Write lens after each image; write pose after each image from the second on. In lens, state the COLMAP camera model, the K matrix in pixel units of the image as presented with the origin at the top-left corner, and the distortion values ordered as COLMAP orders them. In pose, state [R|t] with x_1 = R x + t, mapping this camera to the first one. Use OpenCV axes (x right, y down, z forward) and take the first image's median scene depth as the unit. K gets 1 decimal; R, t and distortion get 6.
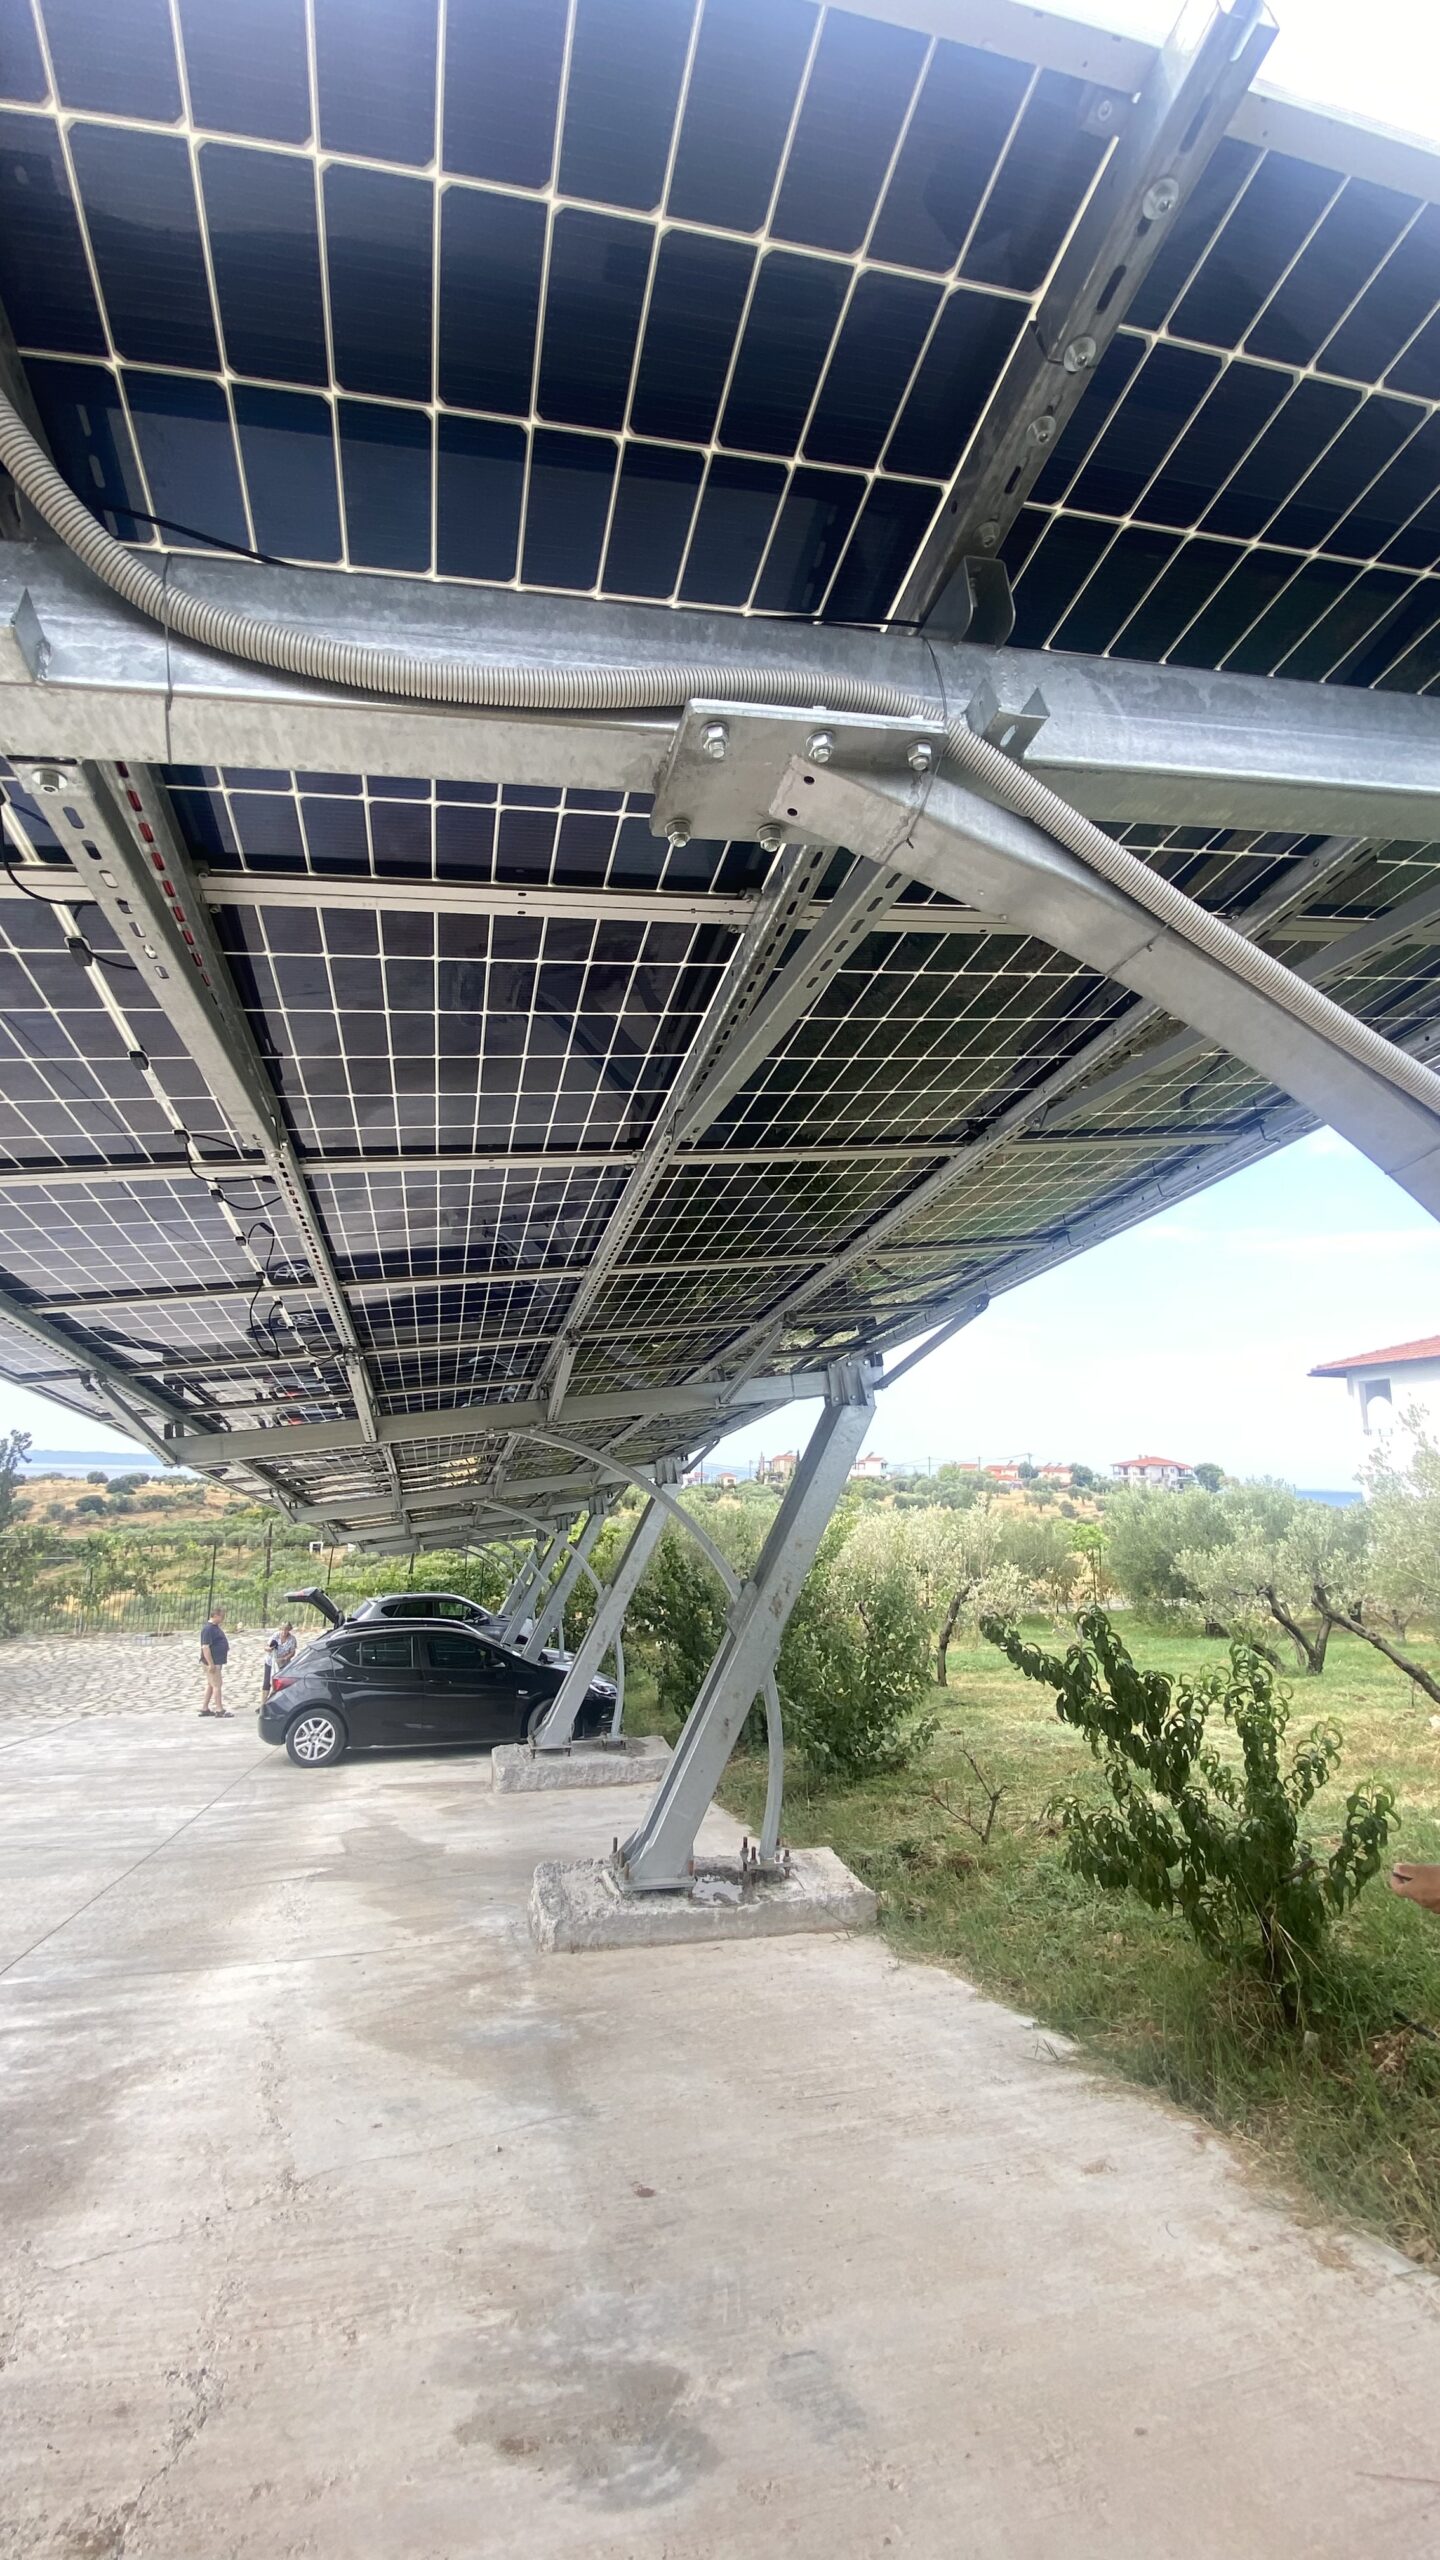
lens RADIAL K [[1074.1, 0, 707.3], [0, 1074.1, 1259.6], [0, 0, 1]] dist [0.011930, -0.017259]
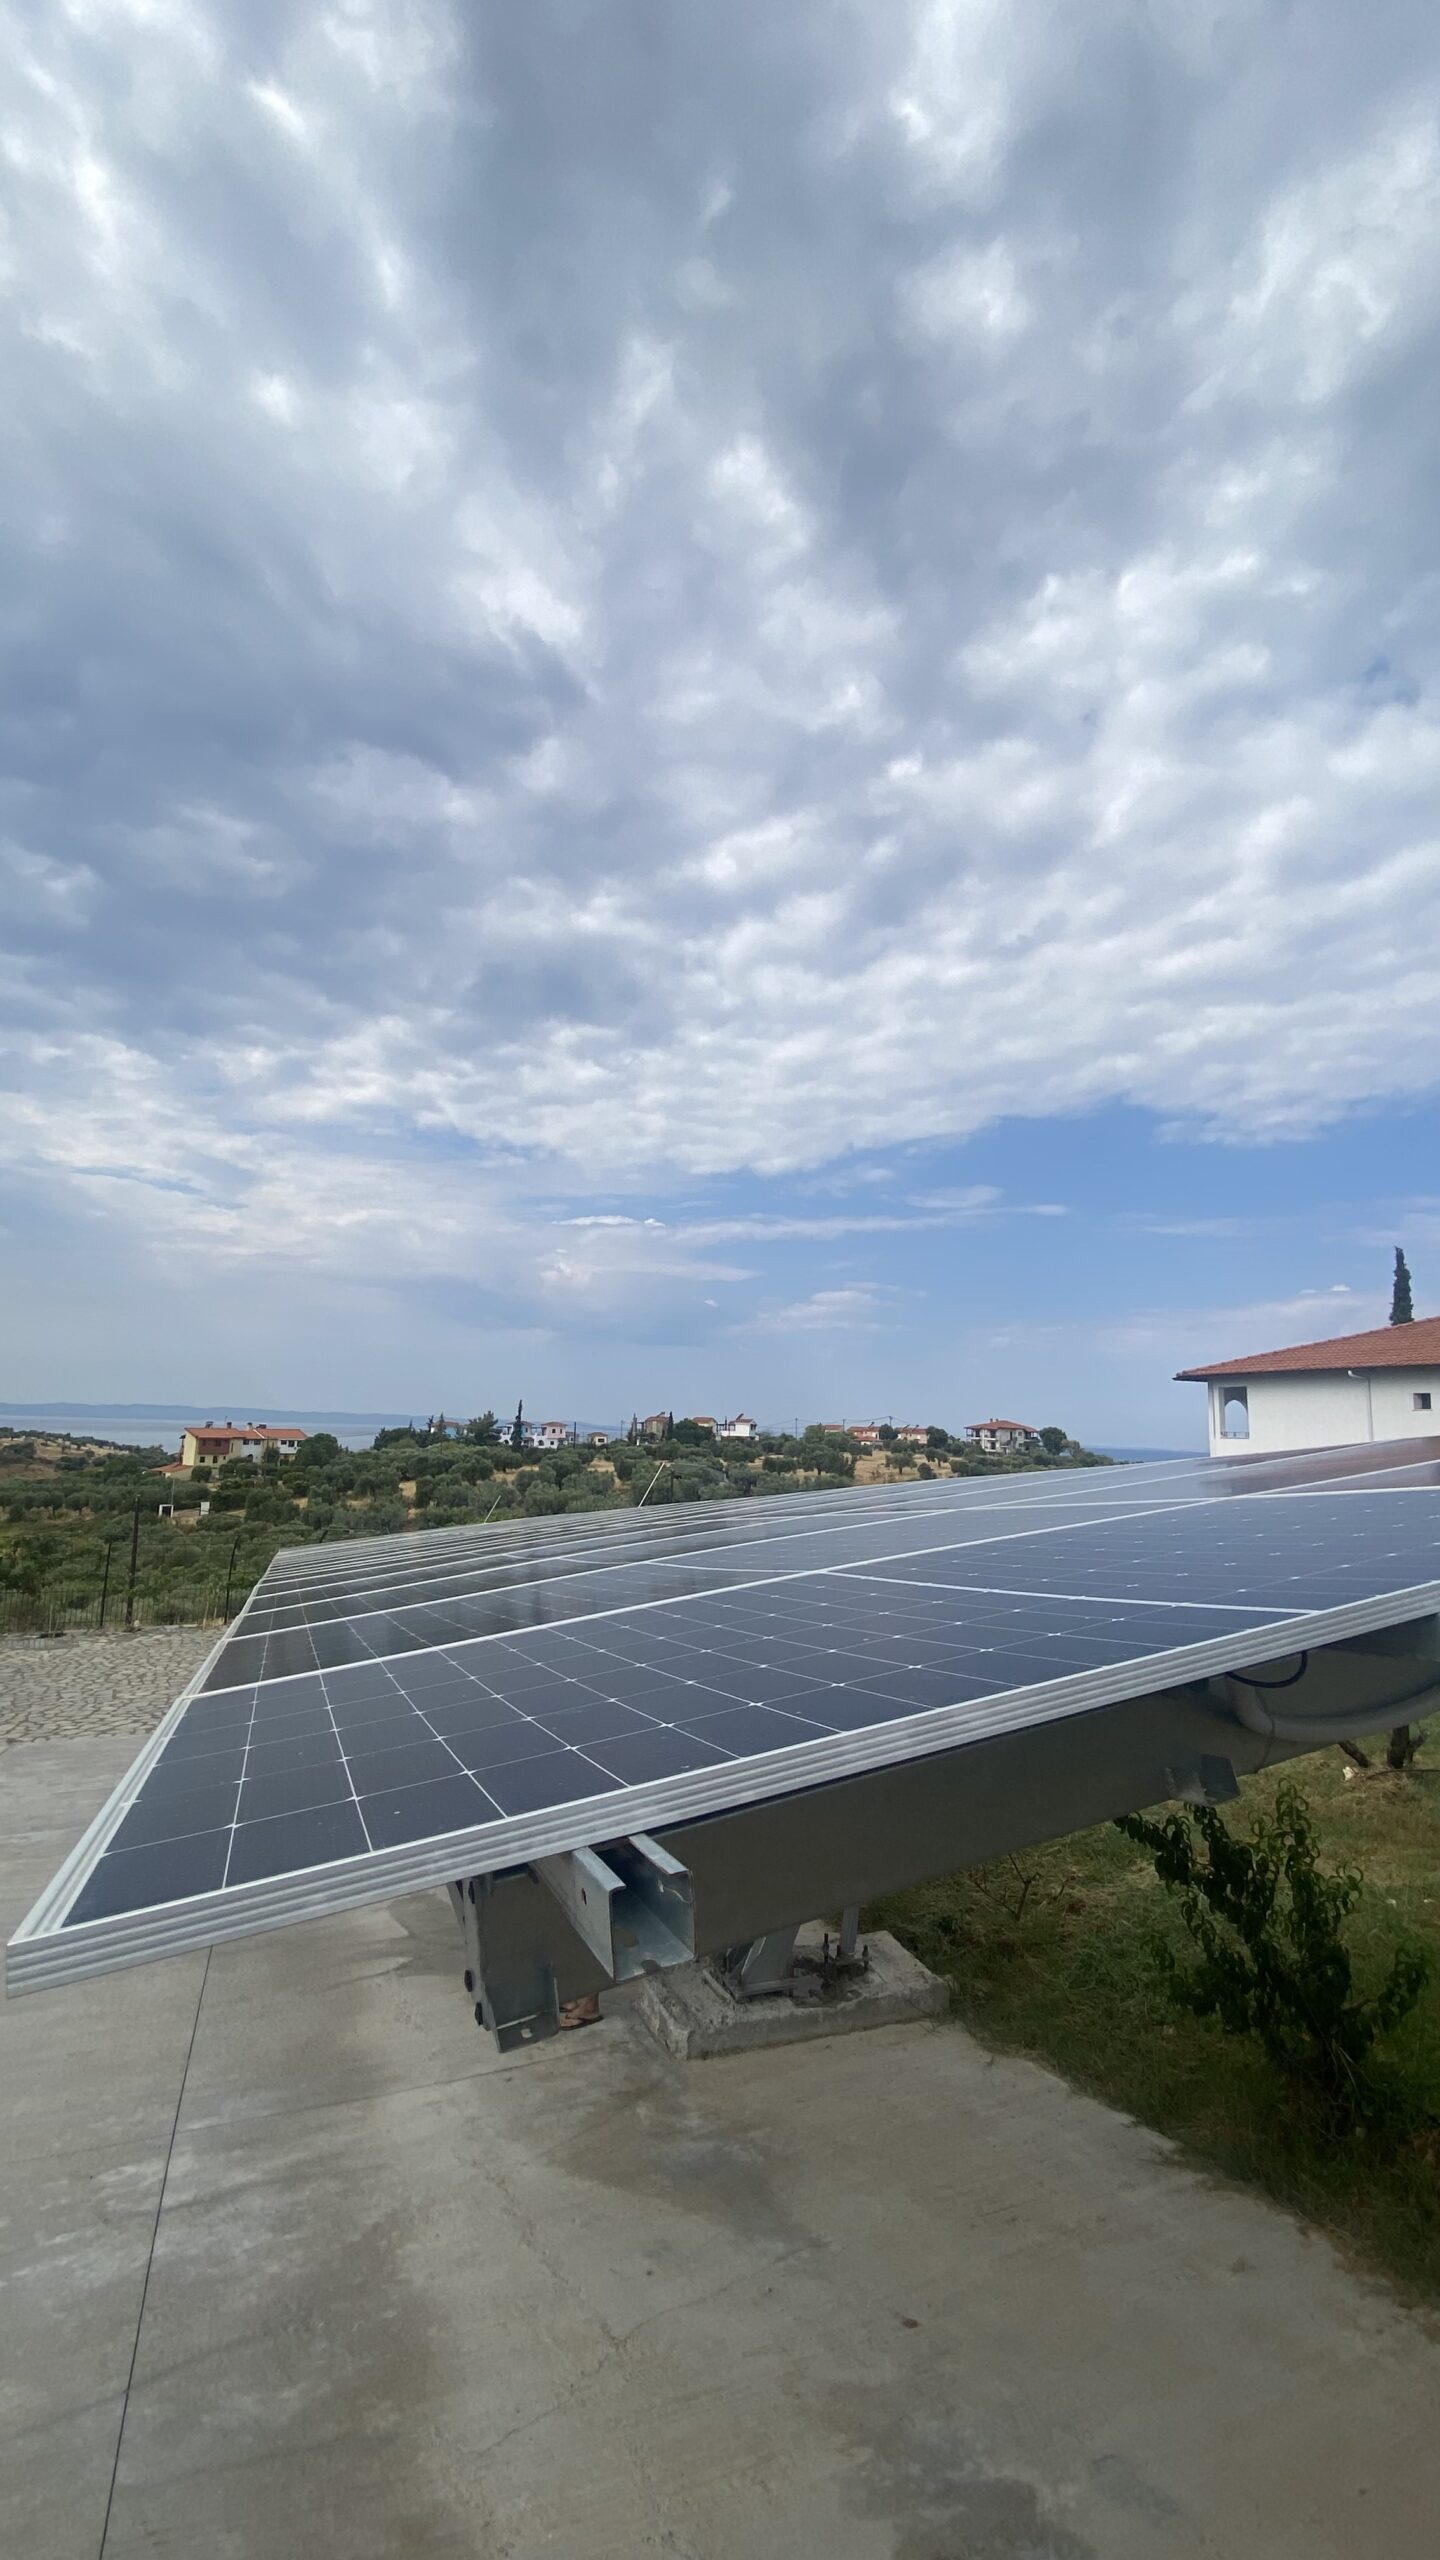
lens RADIAL K [[1074.1, 0, 713.3], [0, 1074.1, 1258.4], [0, 0, 1]] dist [0.011930, -0.017259]
pose [[0.991630, 0.027112, 0.126236, -0.352937], [-0.032037, 0.998796, 0.037152, -0.307351], [-0.125076, -0.040885, 0.991304, -0.119143]]
